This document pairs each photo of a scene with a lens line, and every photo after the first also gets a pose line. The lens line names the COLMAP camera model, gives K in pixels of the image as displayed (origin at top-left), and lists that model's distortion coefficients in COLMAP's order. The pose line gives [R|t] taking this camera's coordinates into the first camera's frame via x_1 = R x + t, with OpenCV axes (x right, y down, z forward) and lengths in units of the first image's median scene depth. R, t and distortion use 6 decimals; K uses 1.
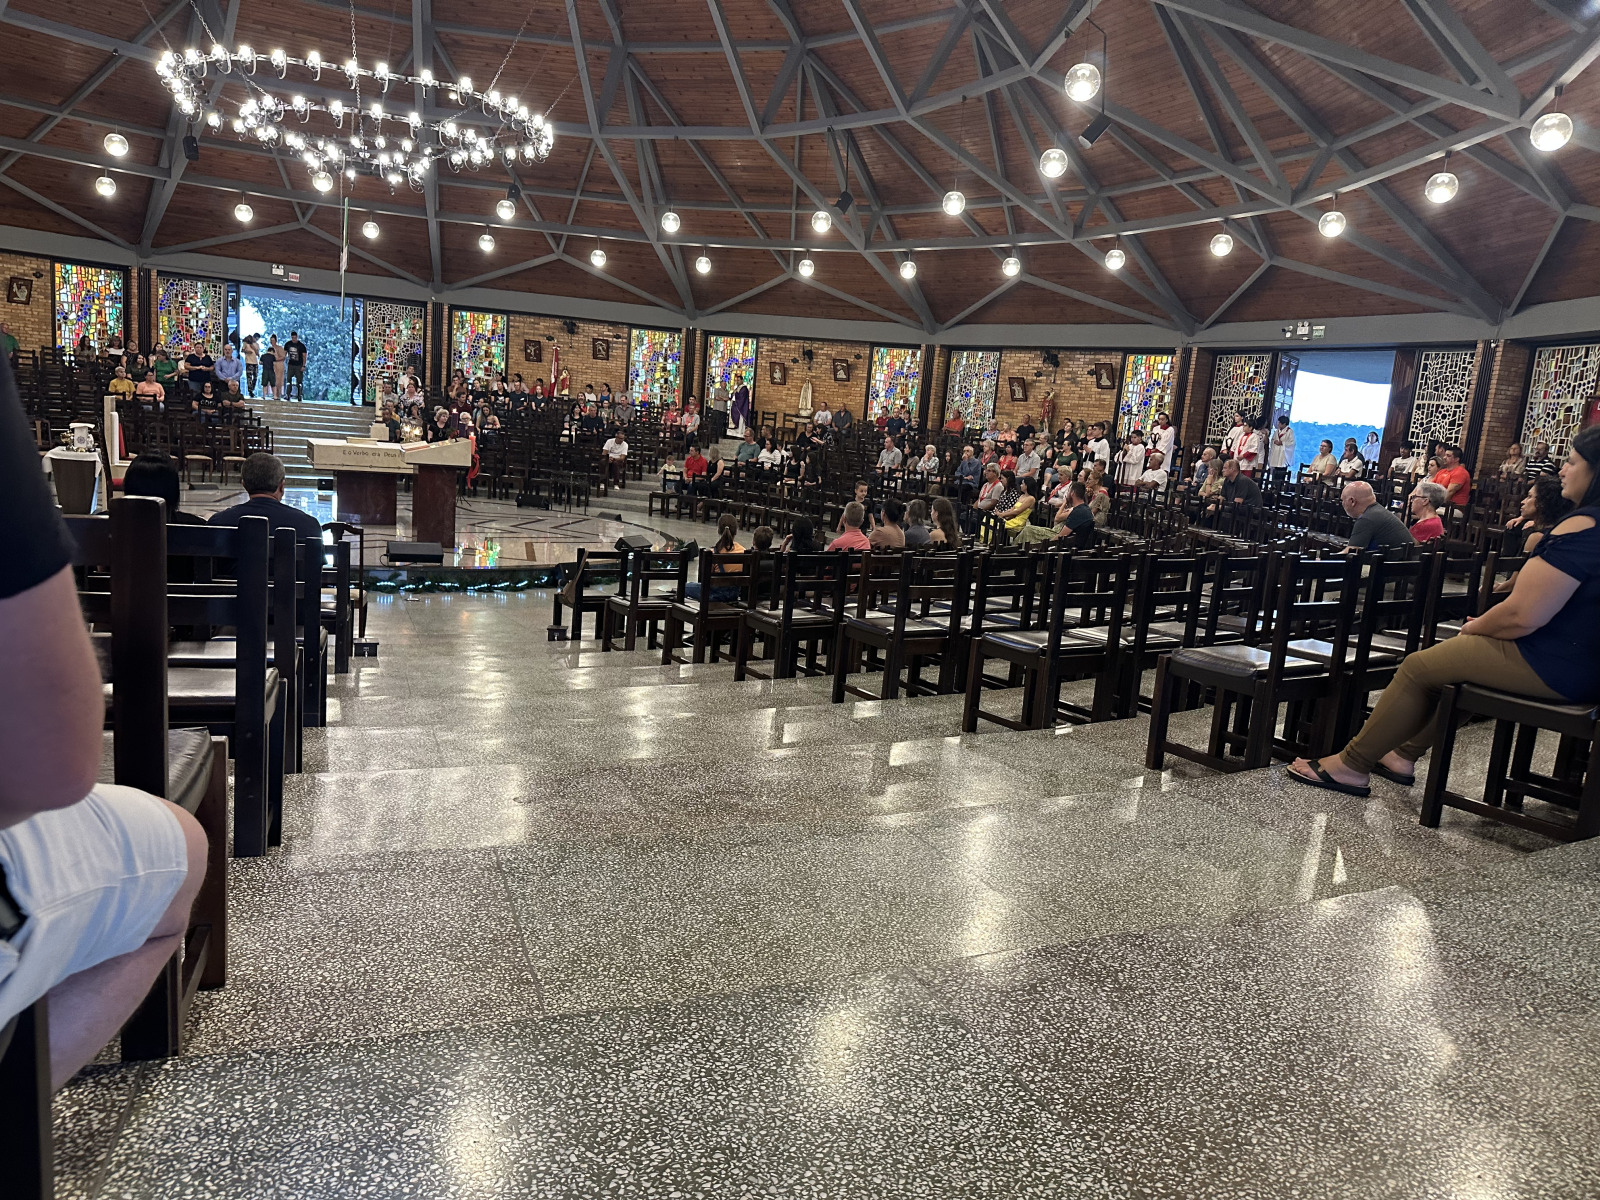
lens RADIAL K [[1090.4, 0, 798.1], [0, 1090.4, 620.8], [0, 0, 1]] dist [0.005303, -0.039002]
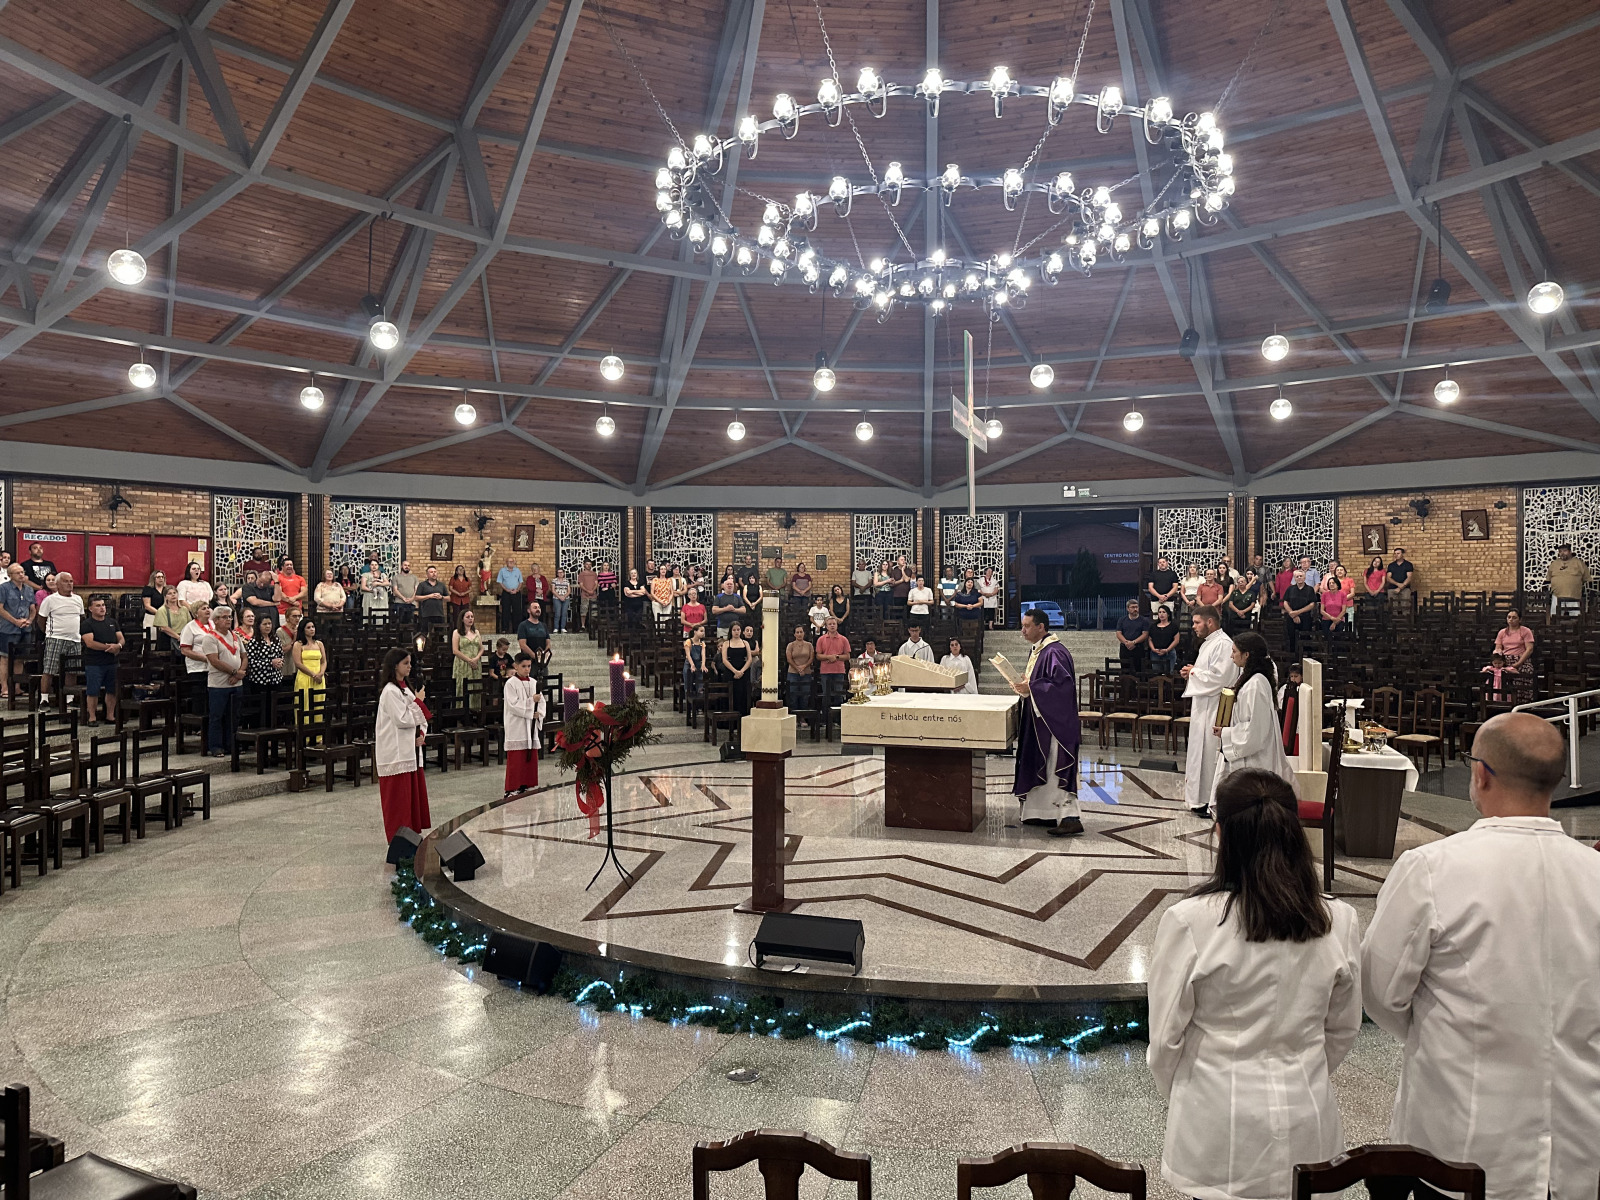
lens RADIAL K [[1090.4, 0, 798.1], [0, 1090.4, 620.8], [0, 0, 1]] dist [0.005303, -0.039002]
pose [[0.921241, -0.088196, -0.378863, -0.158368], [0.018126, 0.982633, -0.184673, -0.061568], [0.388571, 0.163261, 0.906840, 0.264493]]
